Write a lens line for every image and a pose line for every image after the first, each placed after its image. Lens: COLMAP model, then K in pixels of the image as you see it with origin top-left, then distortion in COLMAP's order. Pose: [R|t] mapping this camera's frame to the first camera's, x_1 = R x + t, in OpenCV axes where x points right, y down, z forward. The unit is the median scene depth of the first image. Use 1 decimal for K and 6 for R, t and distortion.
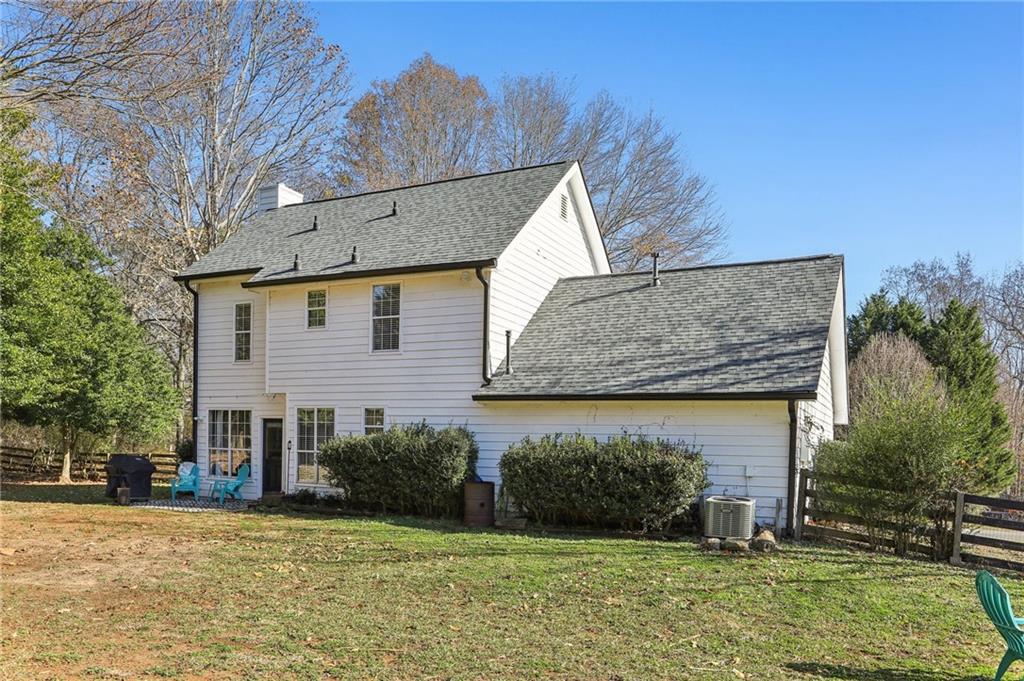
lens RADIAL K [[734.5, 0, 508.4], [0, 734.5, 484.5], [0, 0, 1]] dist [0.002142, 0.000660]
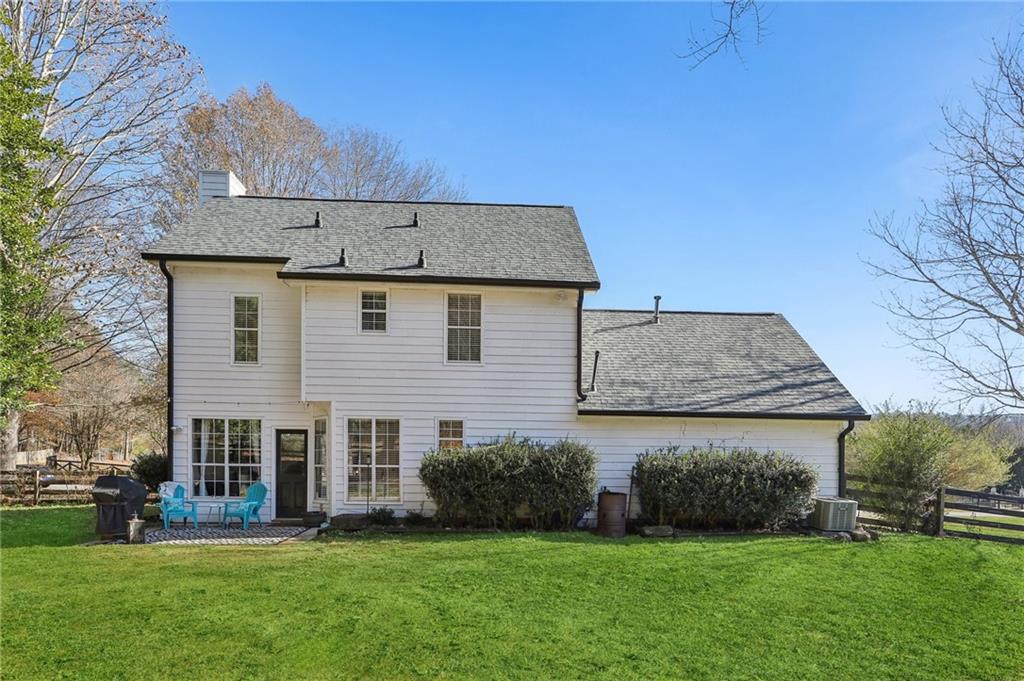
lens RADIAL K [[562.9, 0, 511.3], [0, 562.9, 473.4], [0, 0, 1]] dist [-0.004295, -0.000256]
pose [[0.878377, -0.027315, 0.477187, -0.458350], [0.033859, 0.999414, -0.005117, -0.026989], [-0.476768, 0.020651, 0.878787, 0.306815]]
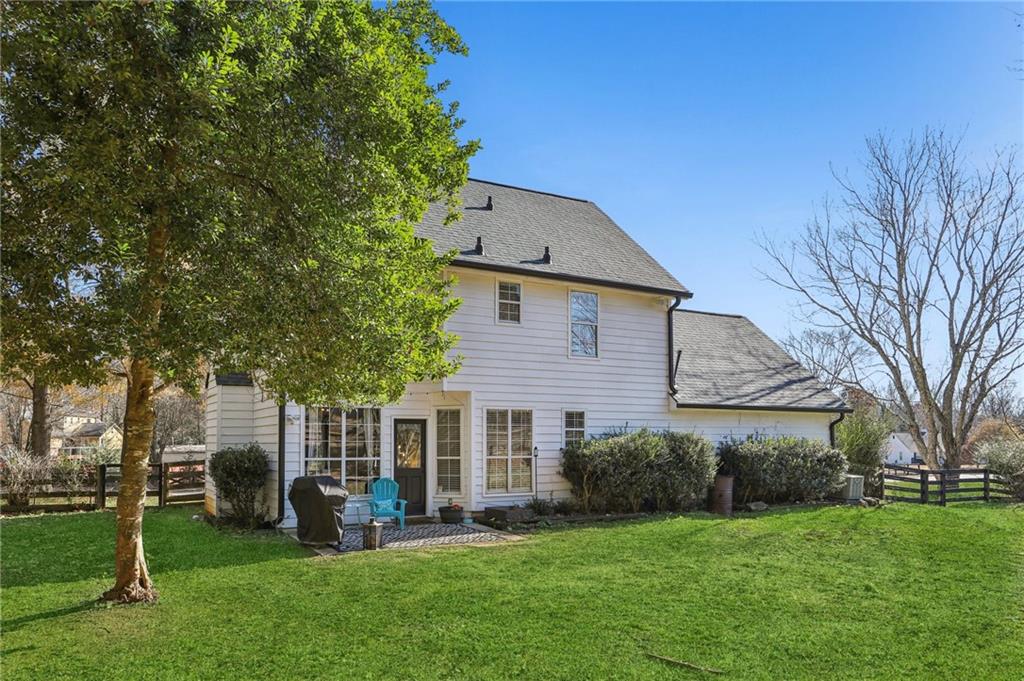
lens RADIAL K [[710.3, 0, 510.5], [0, 710.3, 410.8], [0, 0, 1]] dist [-0.001724, -0.000250]
pose [[0.576121, 0.002657, 0.817360, -1.001832], [0.049653, 0.998034, -0.038242, -0.070221], [-0.815855, 0.062616, 0.574856, 0.503210]]
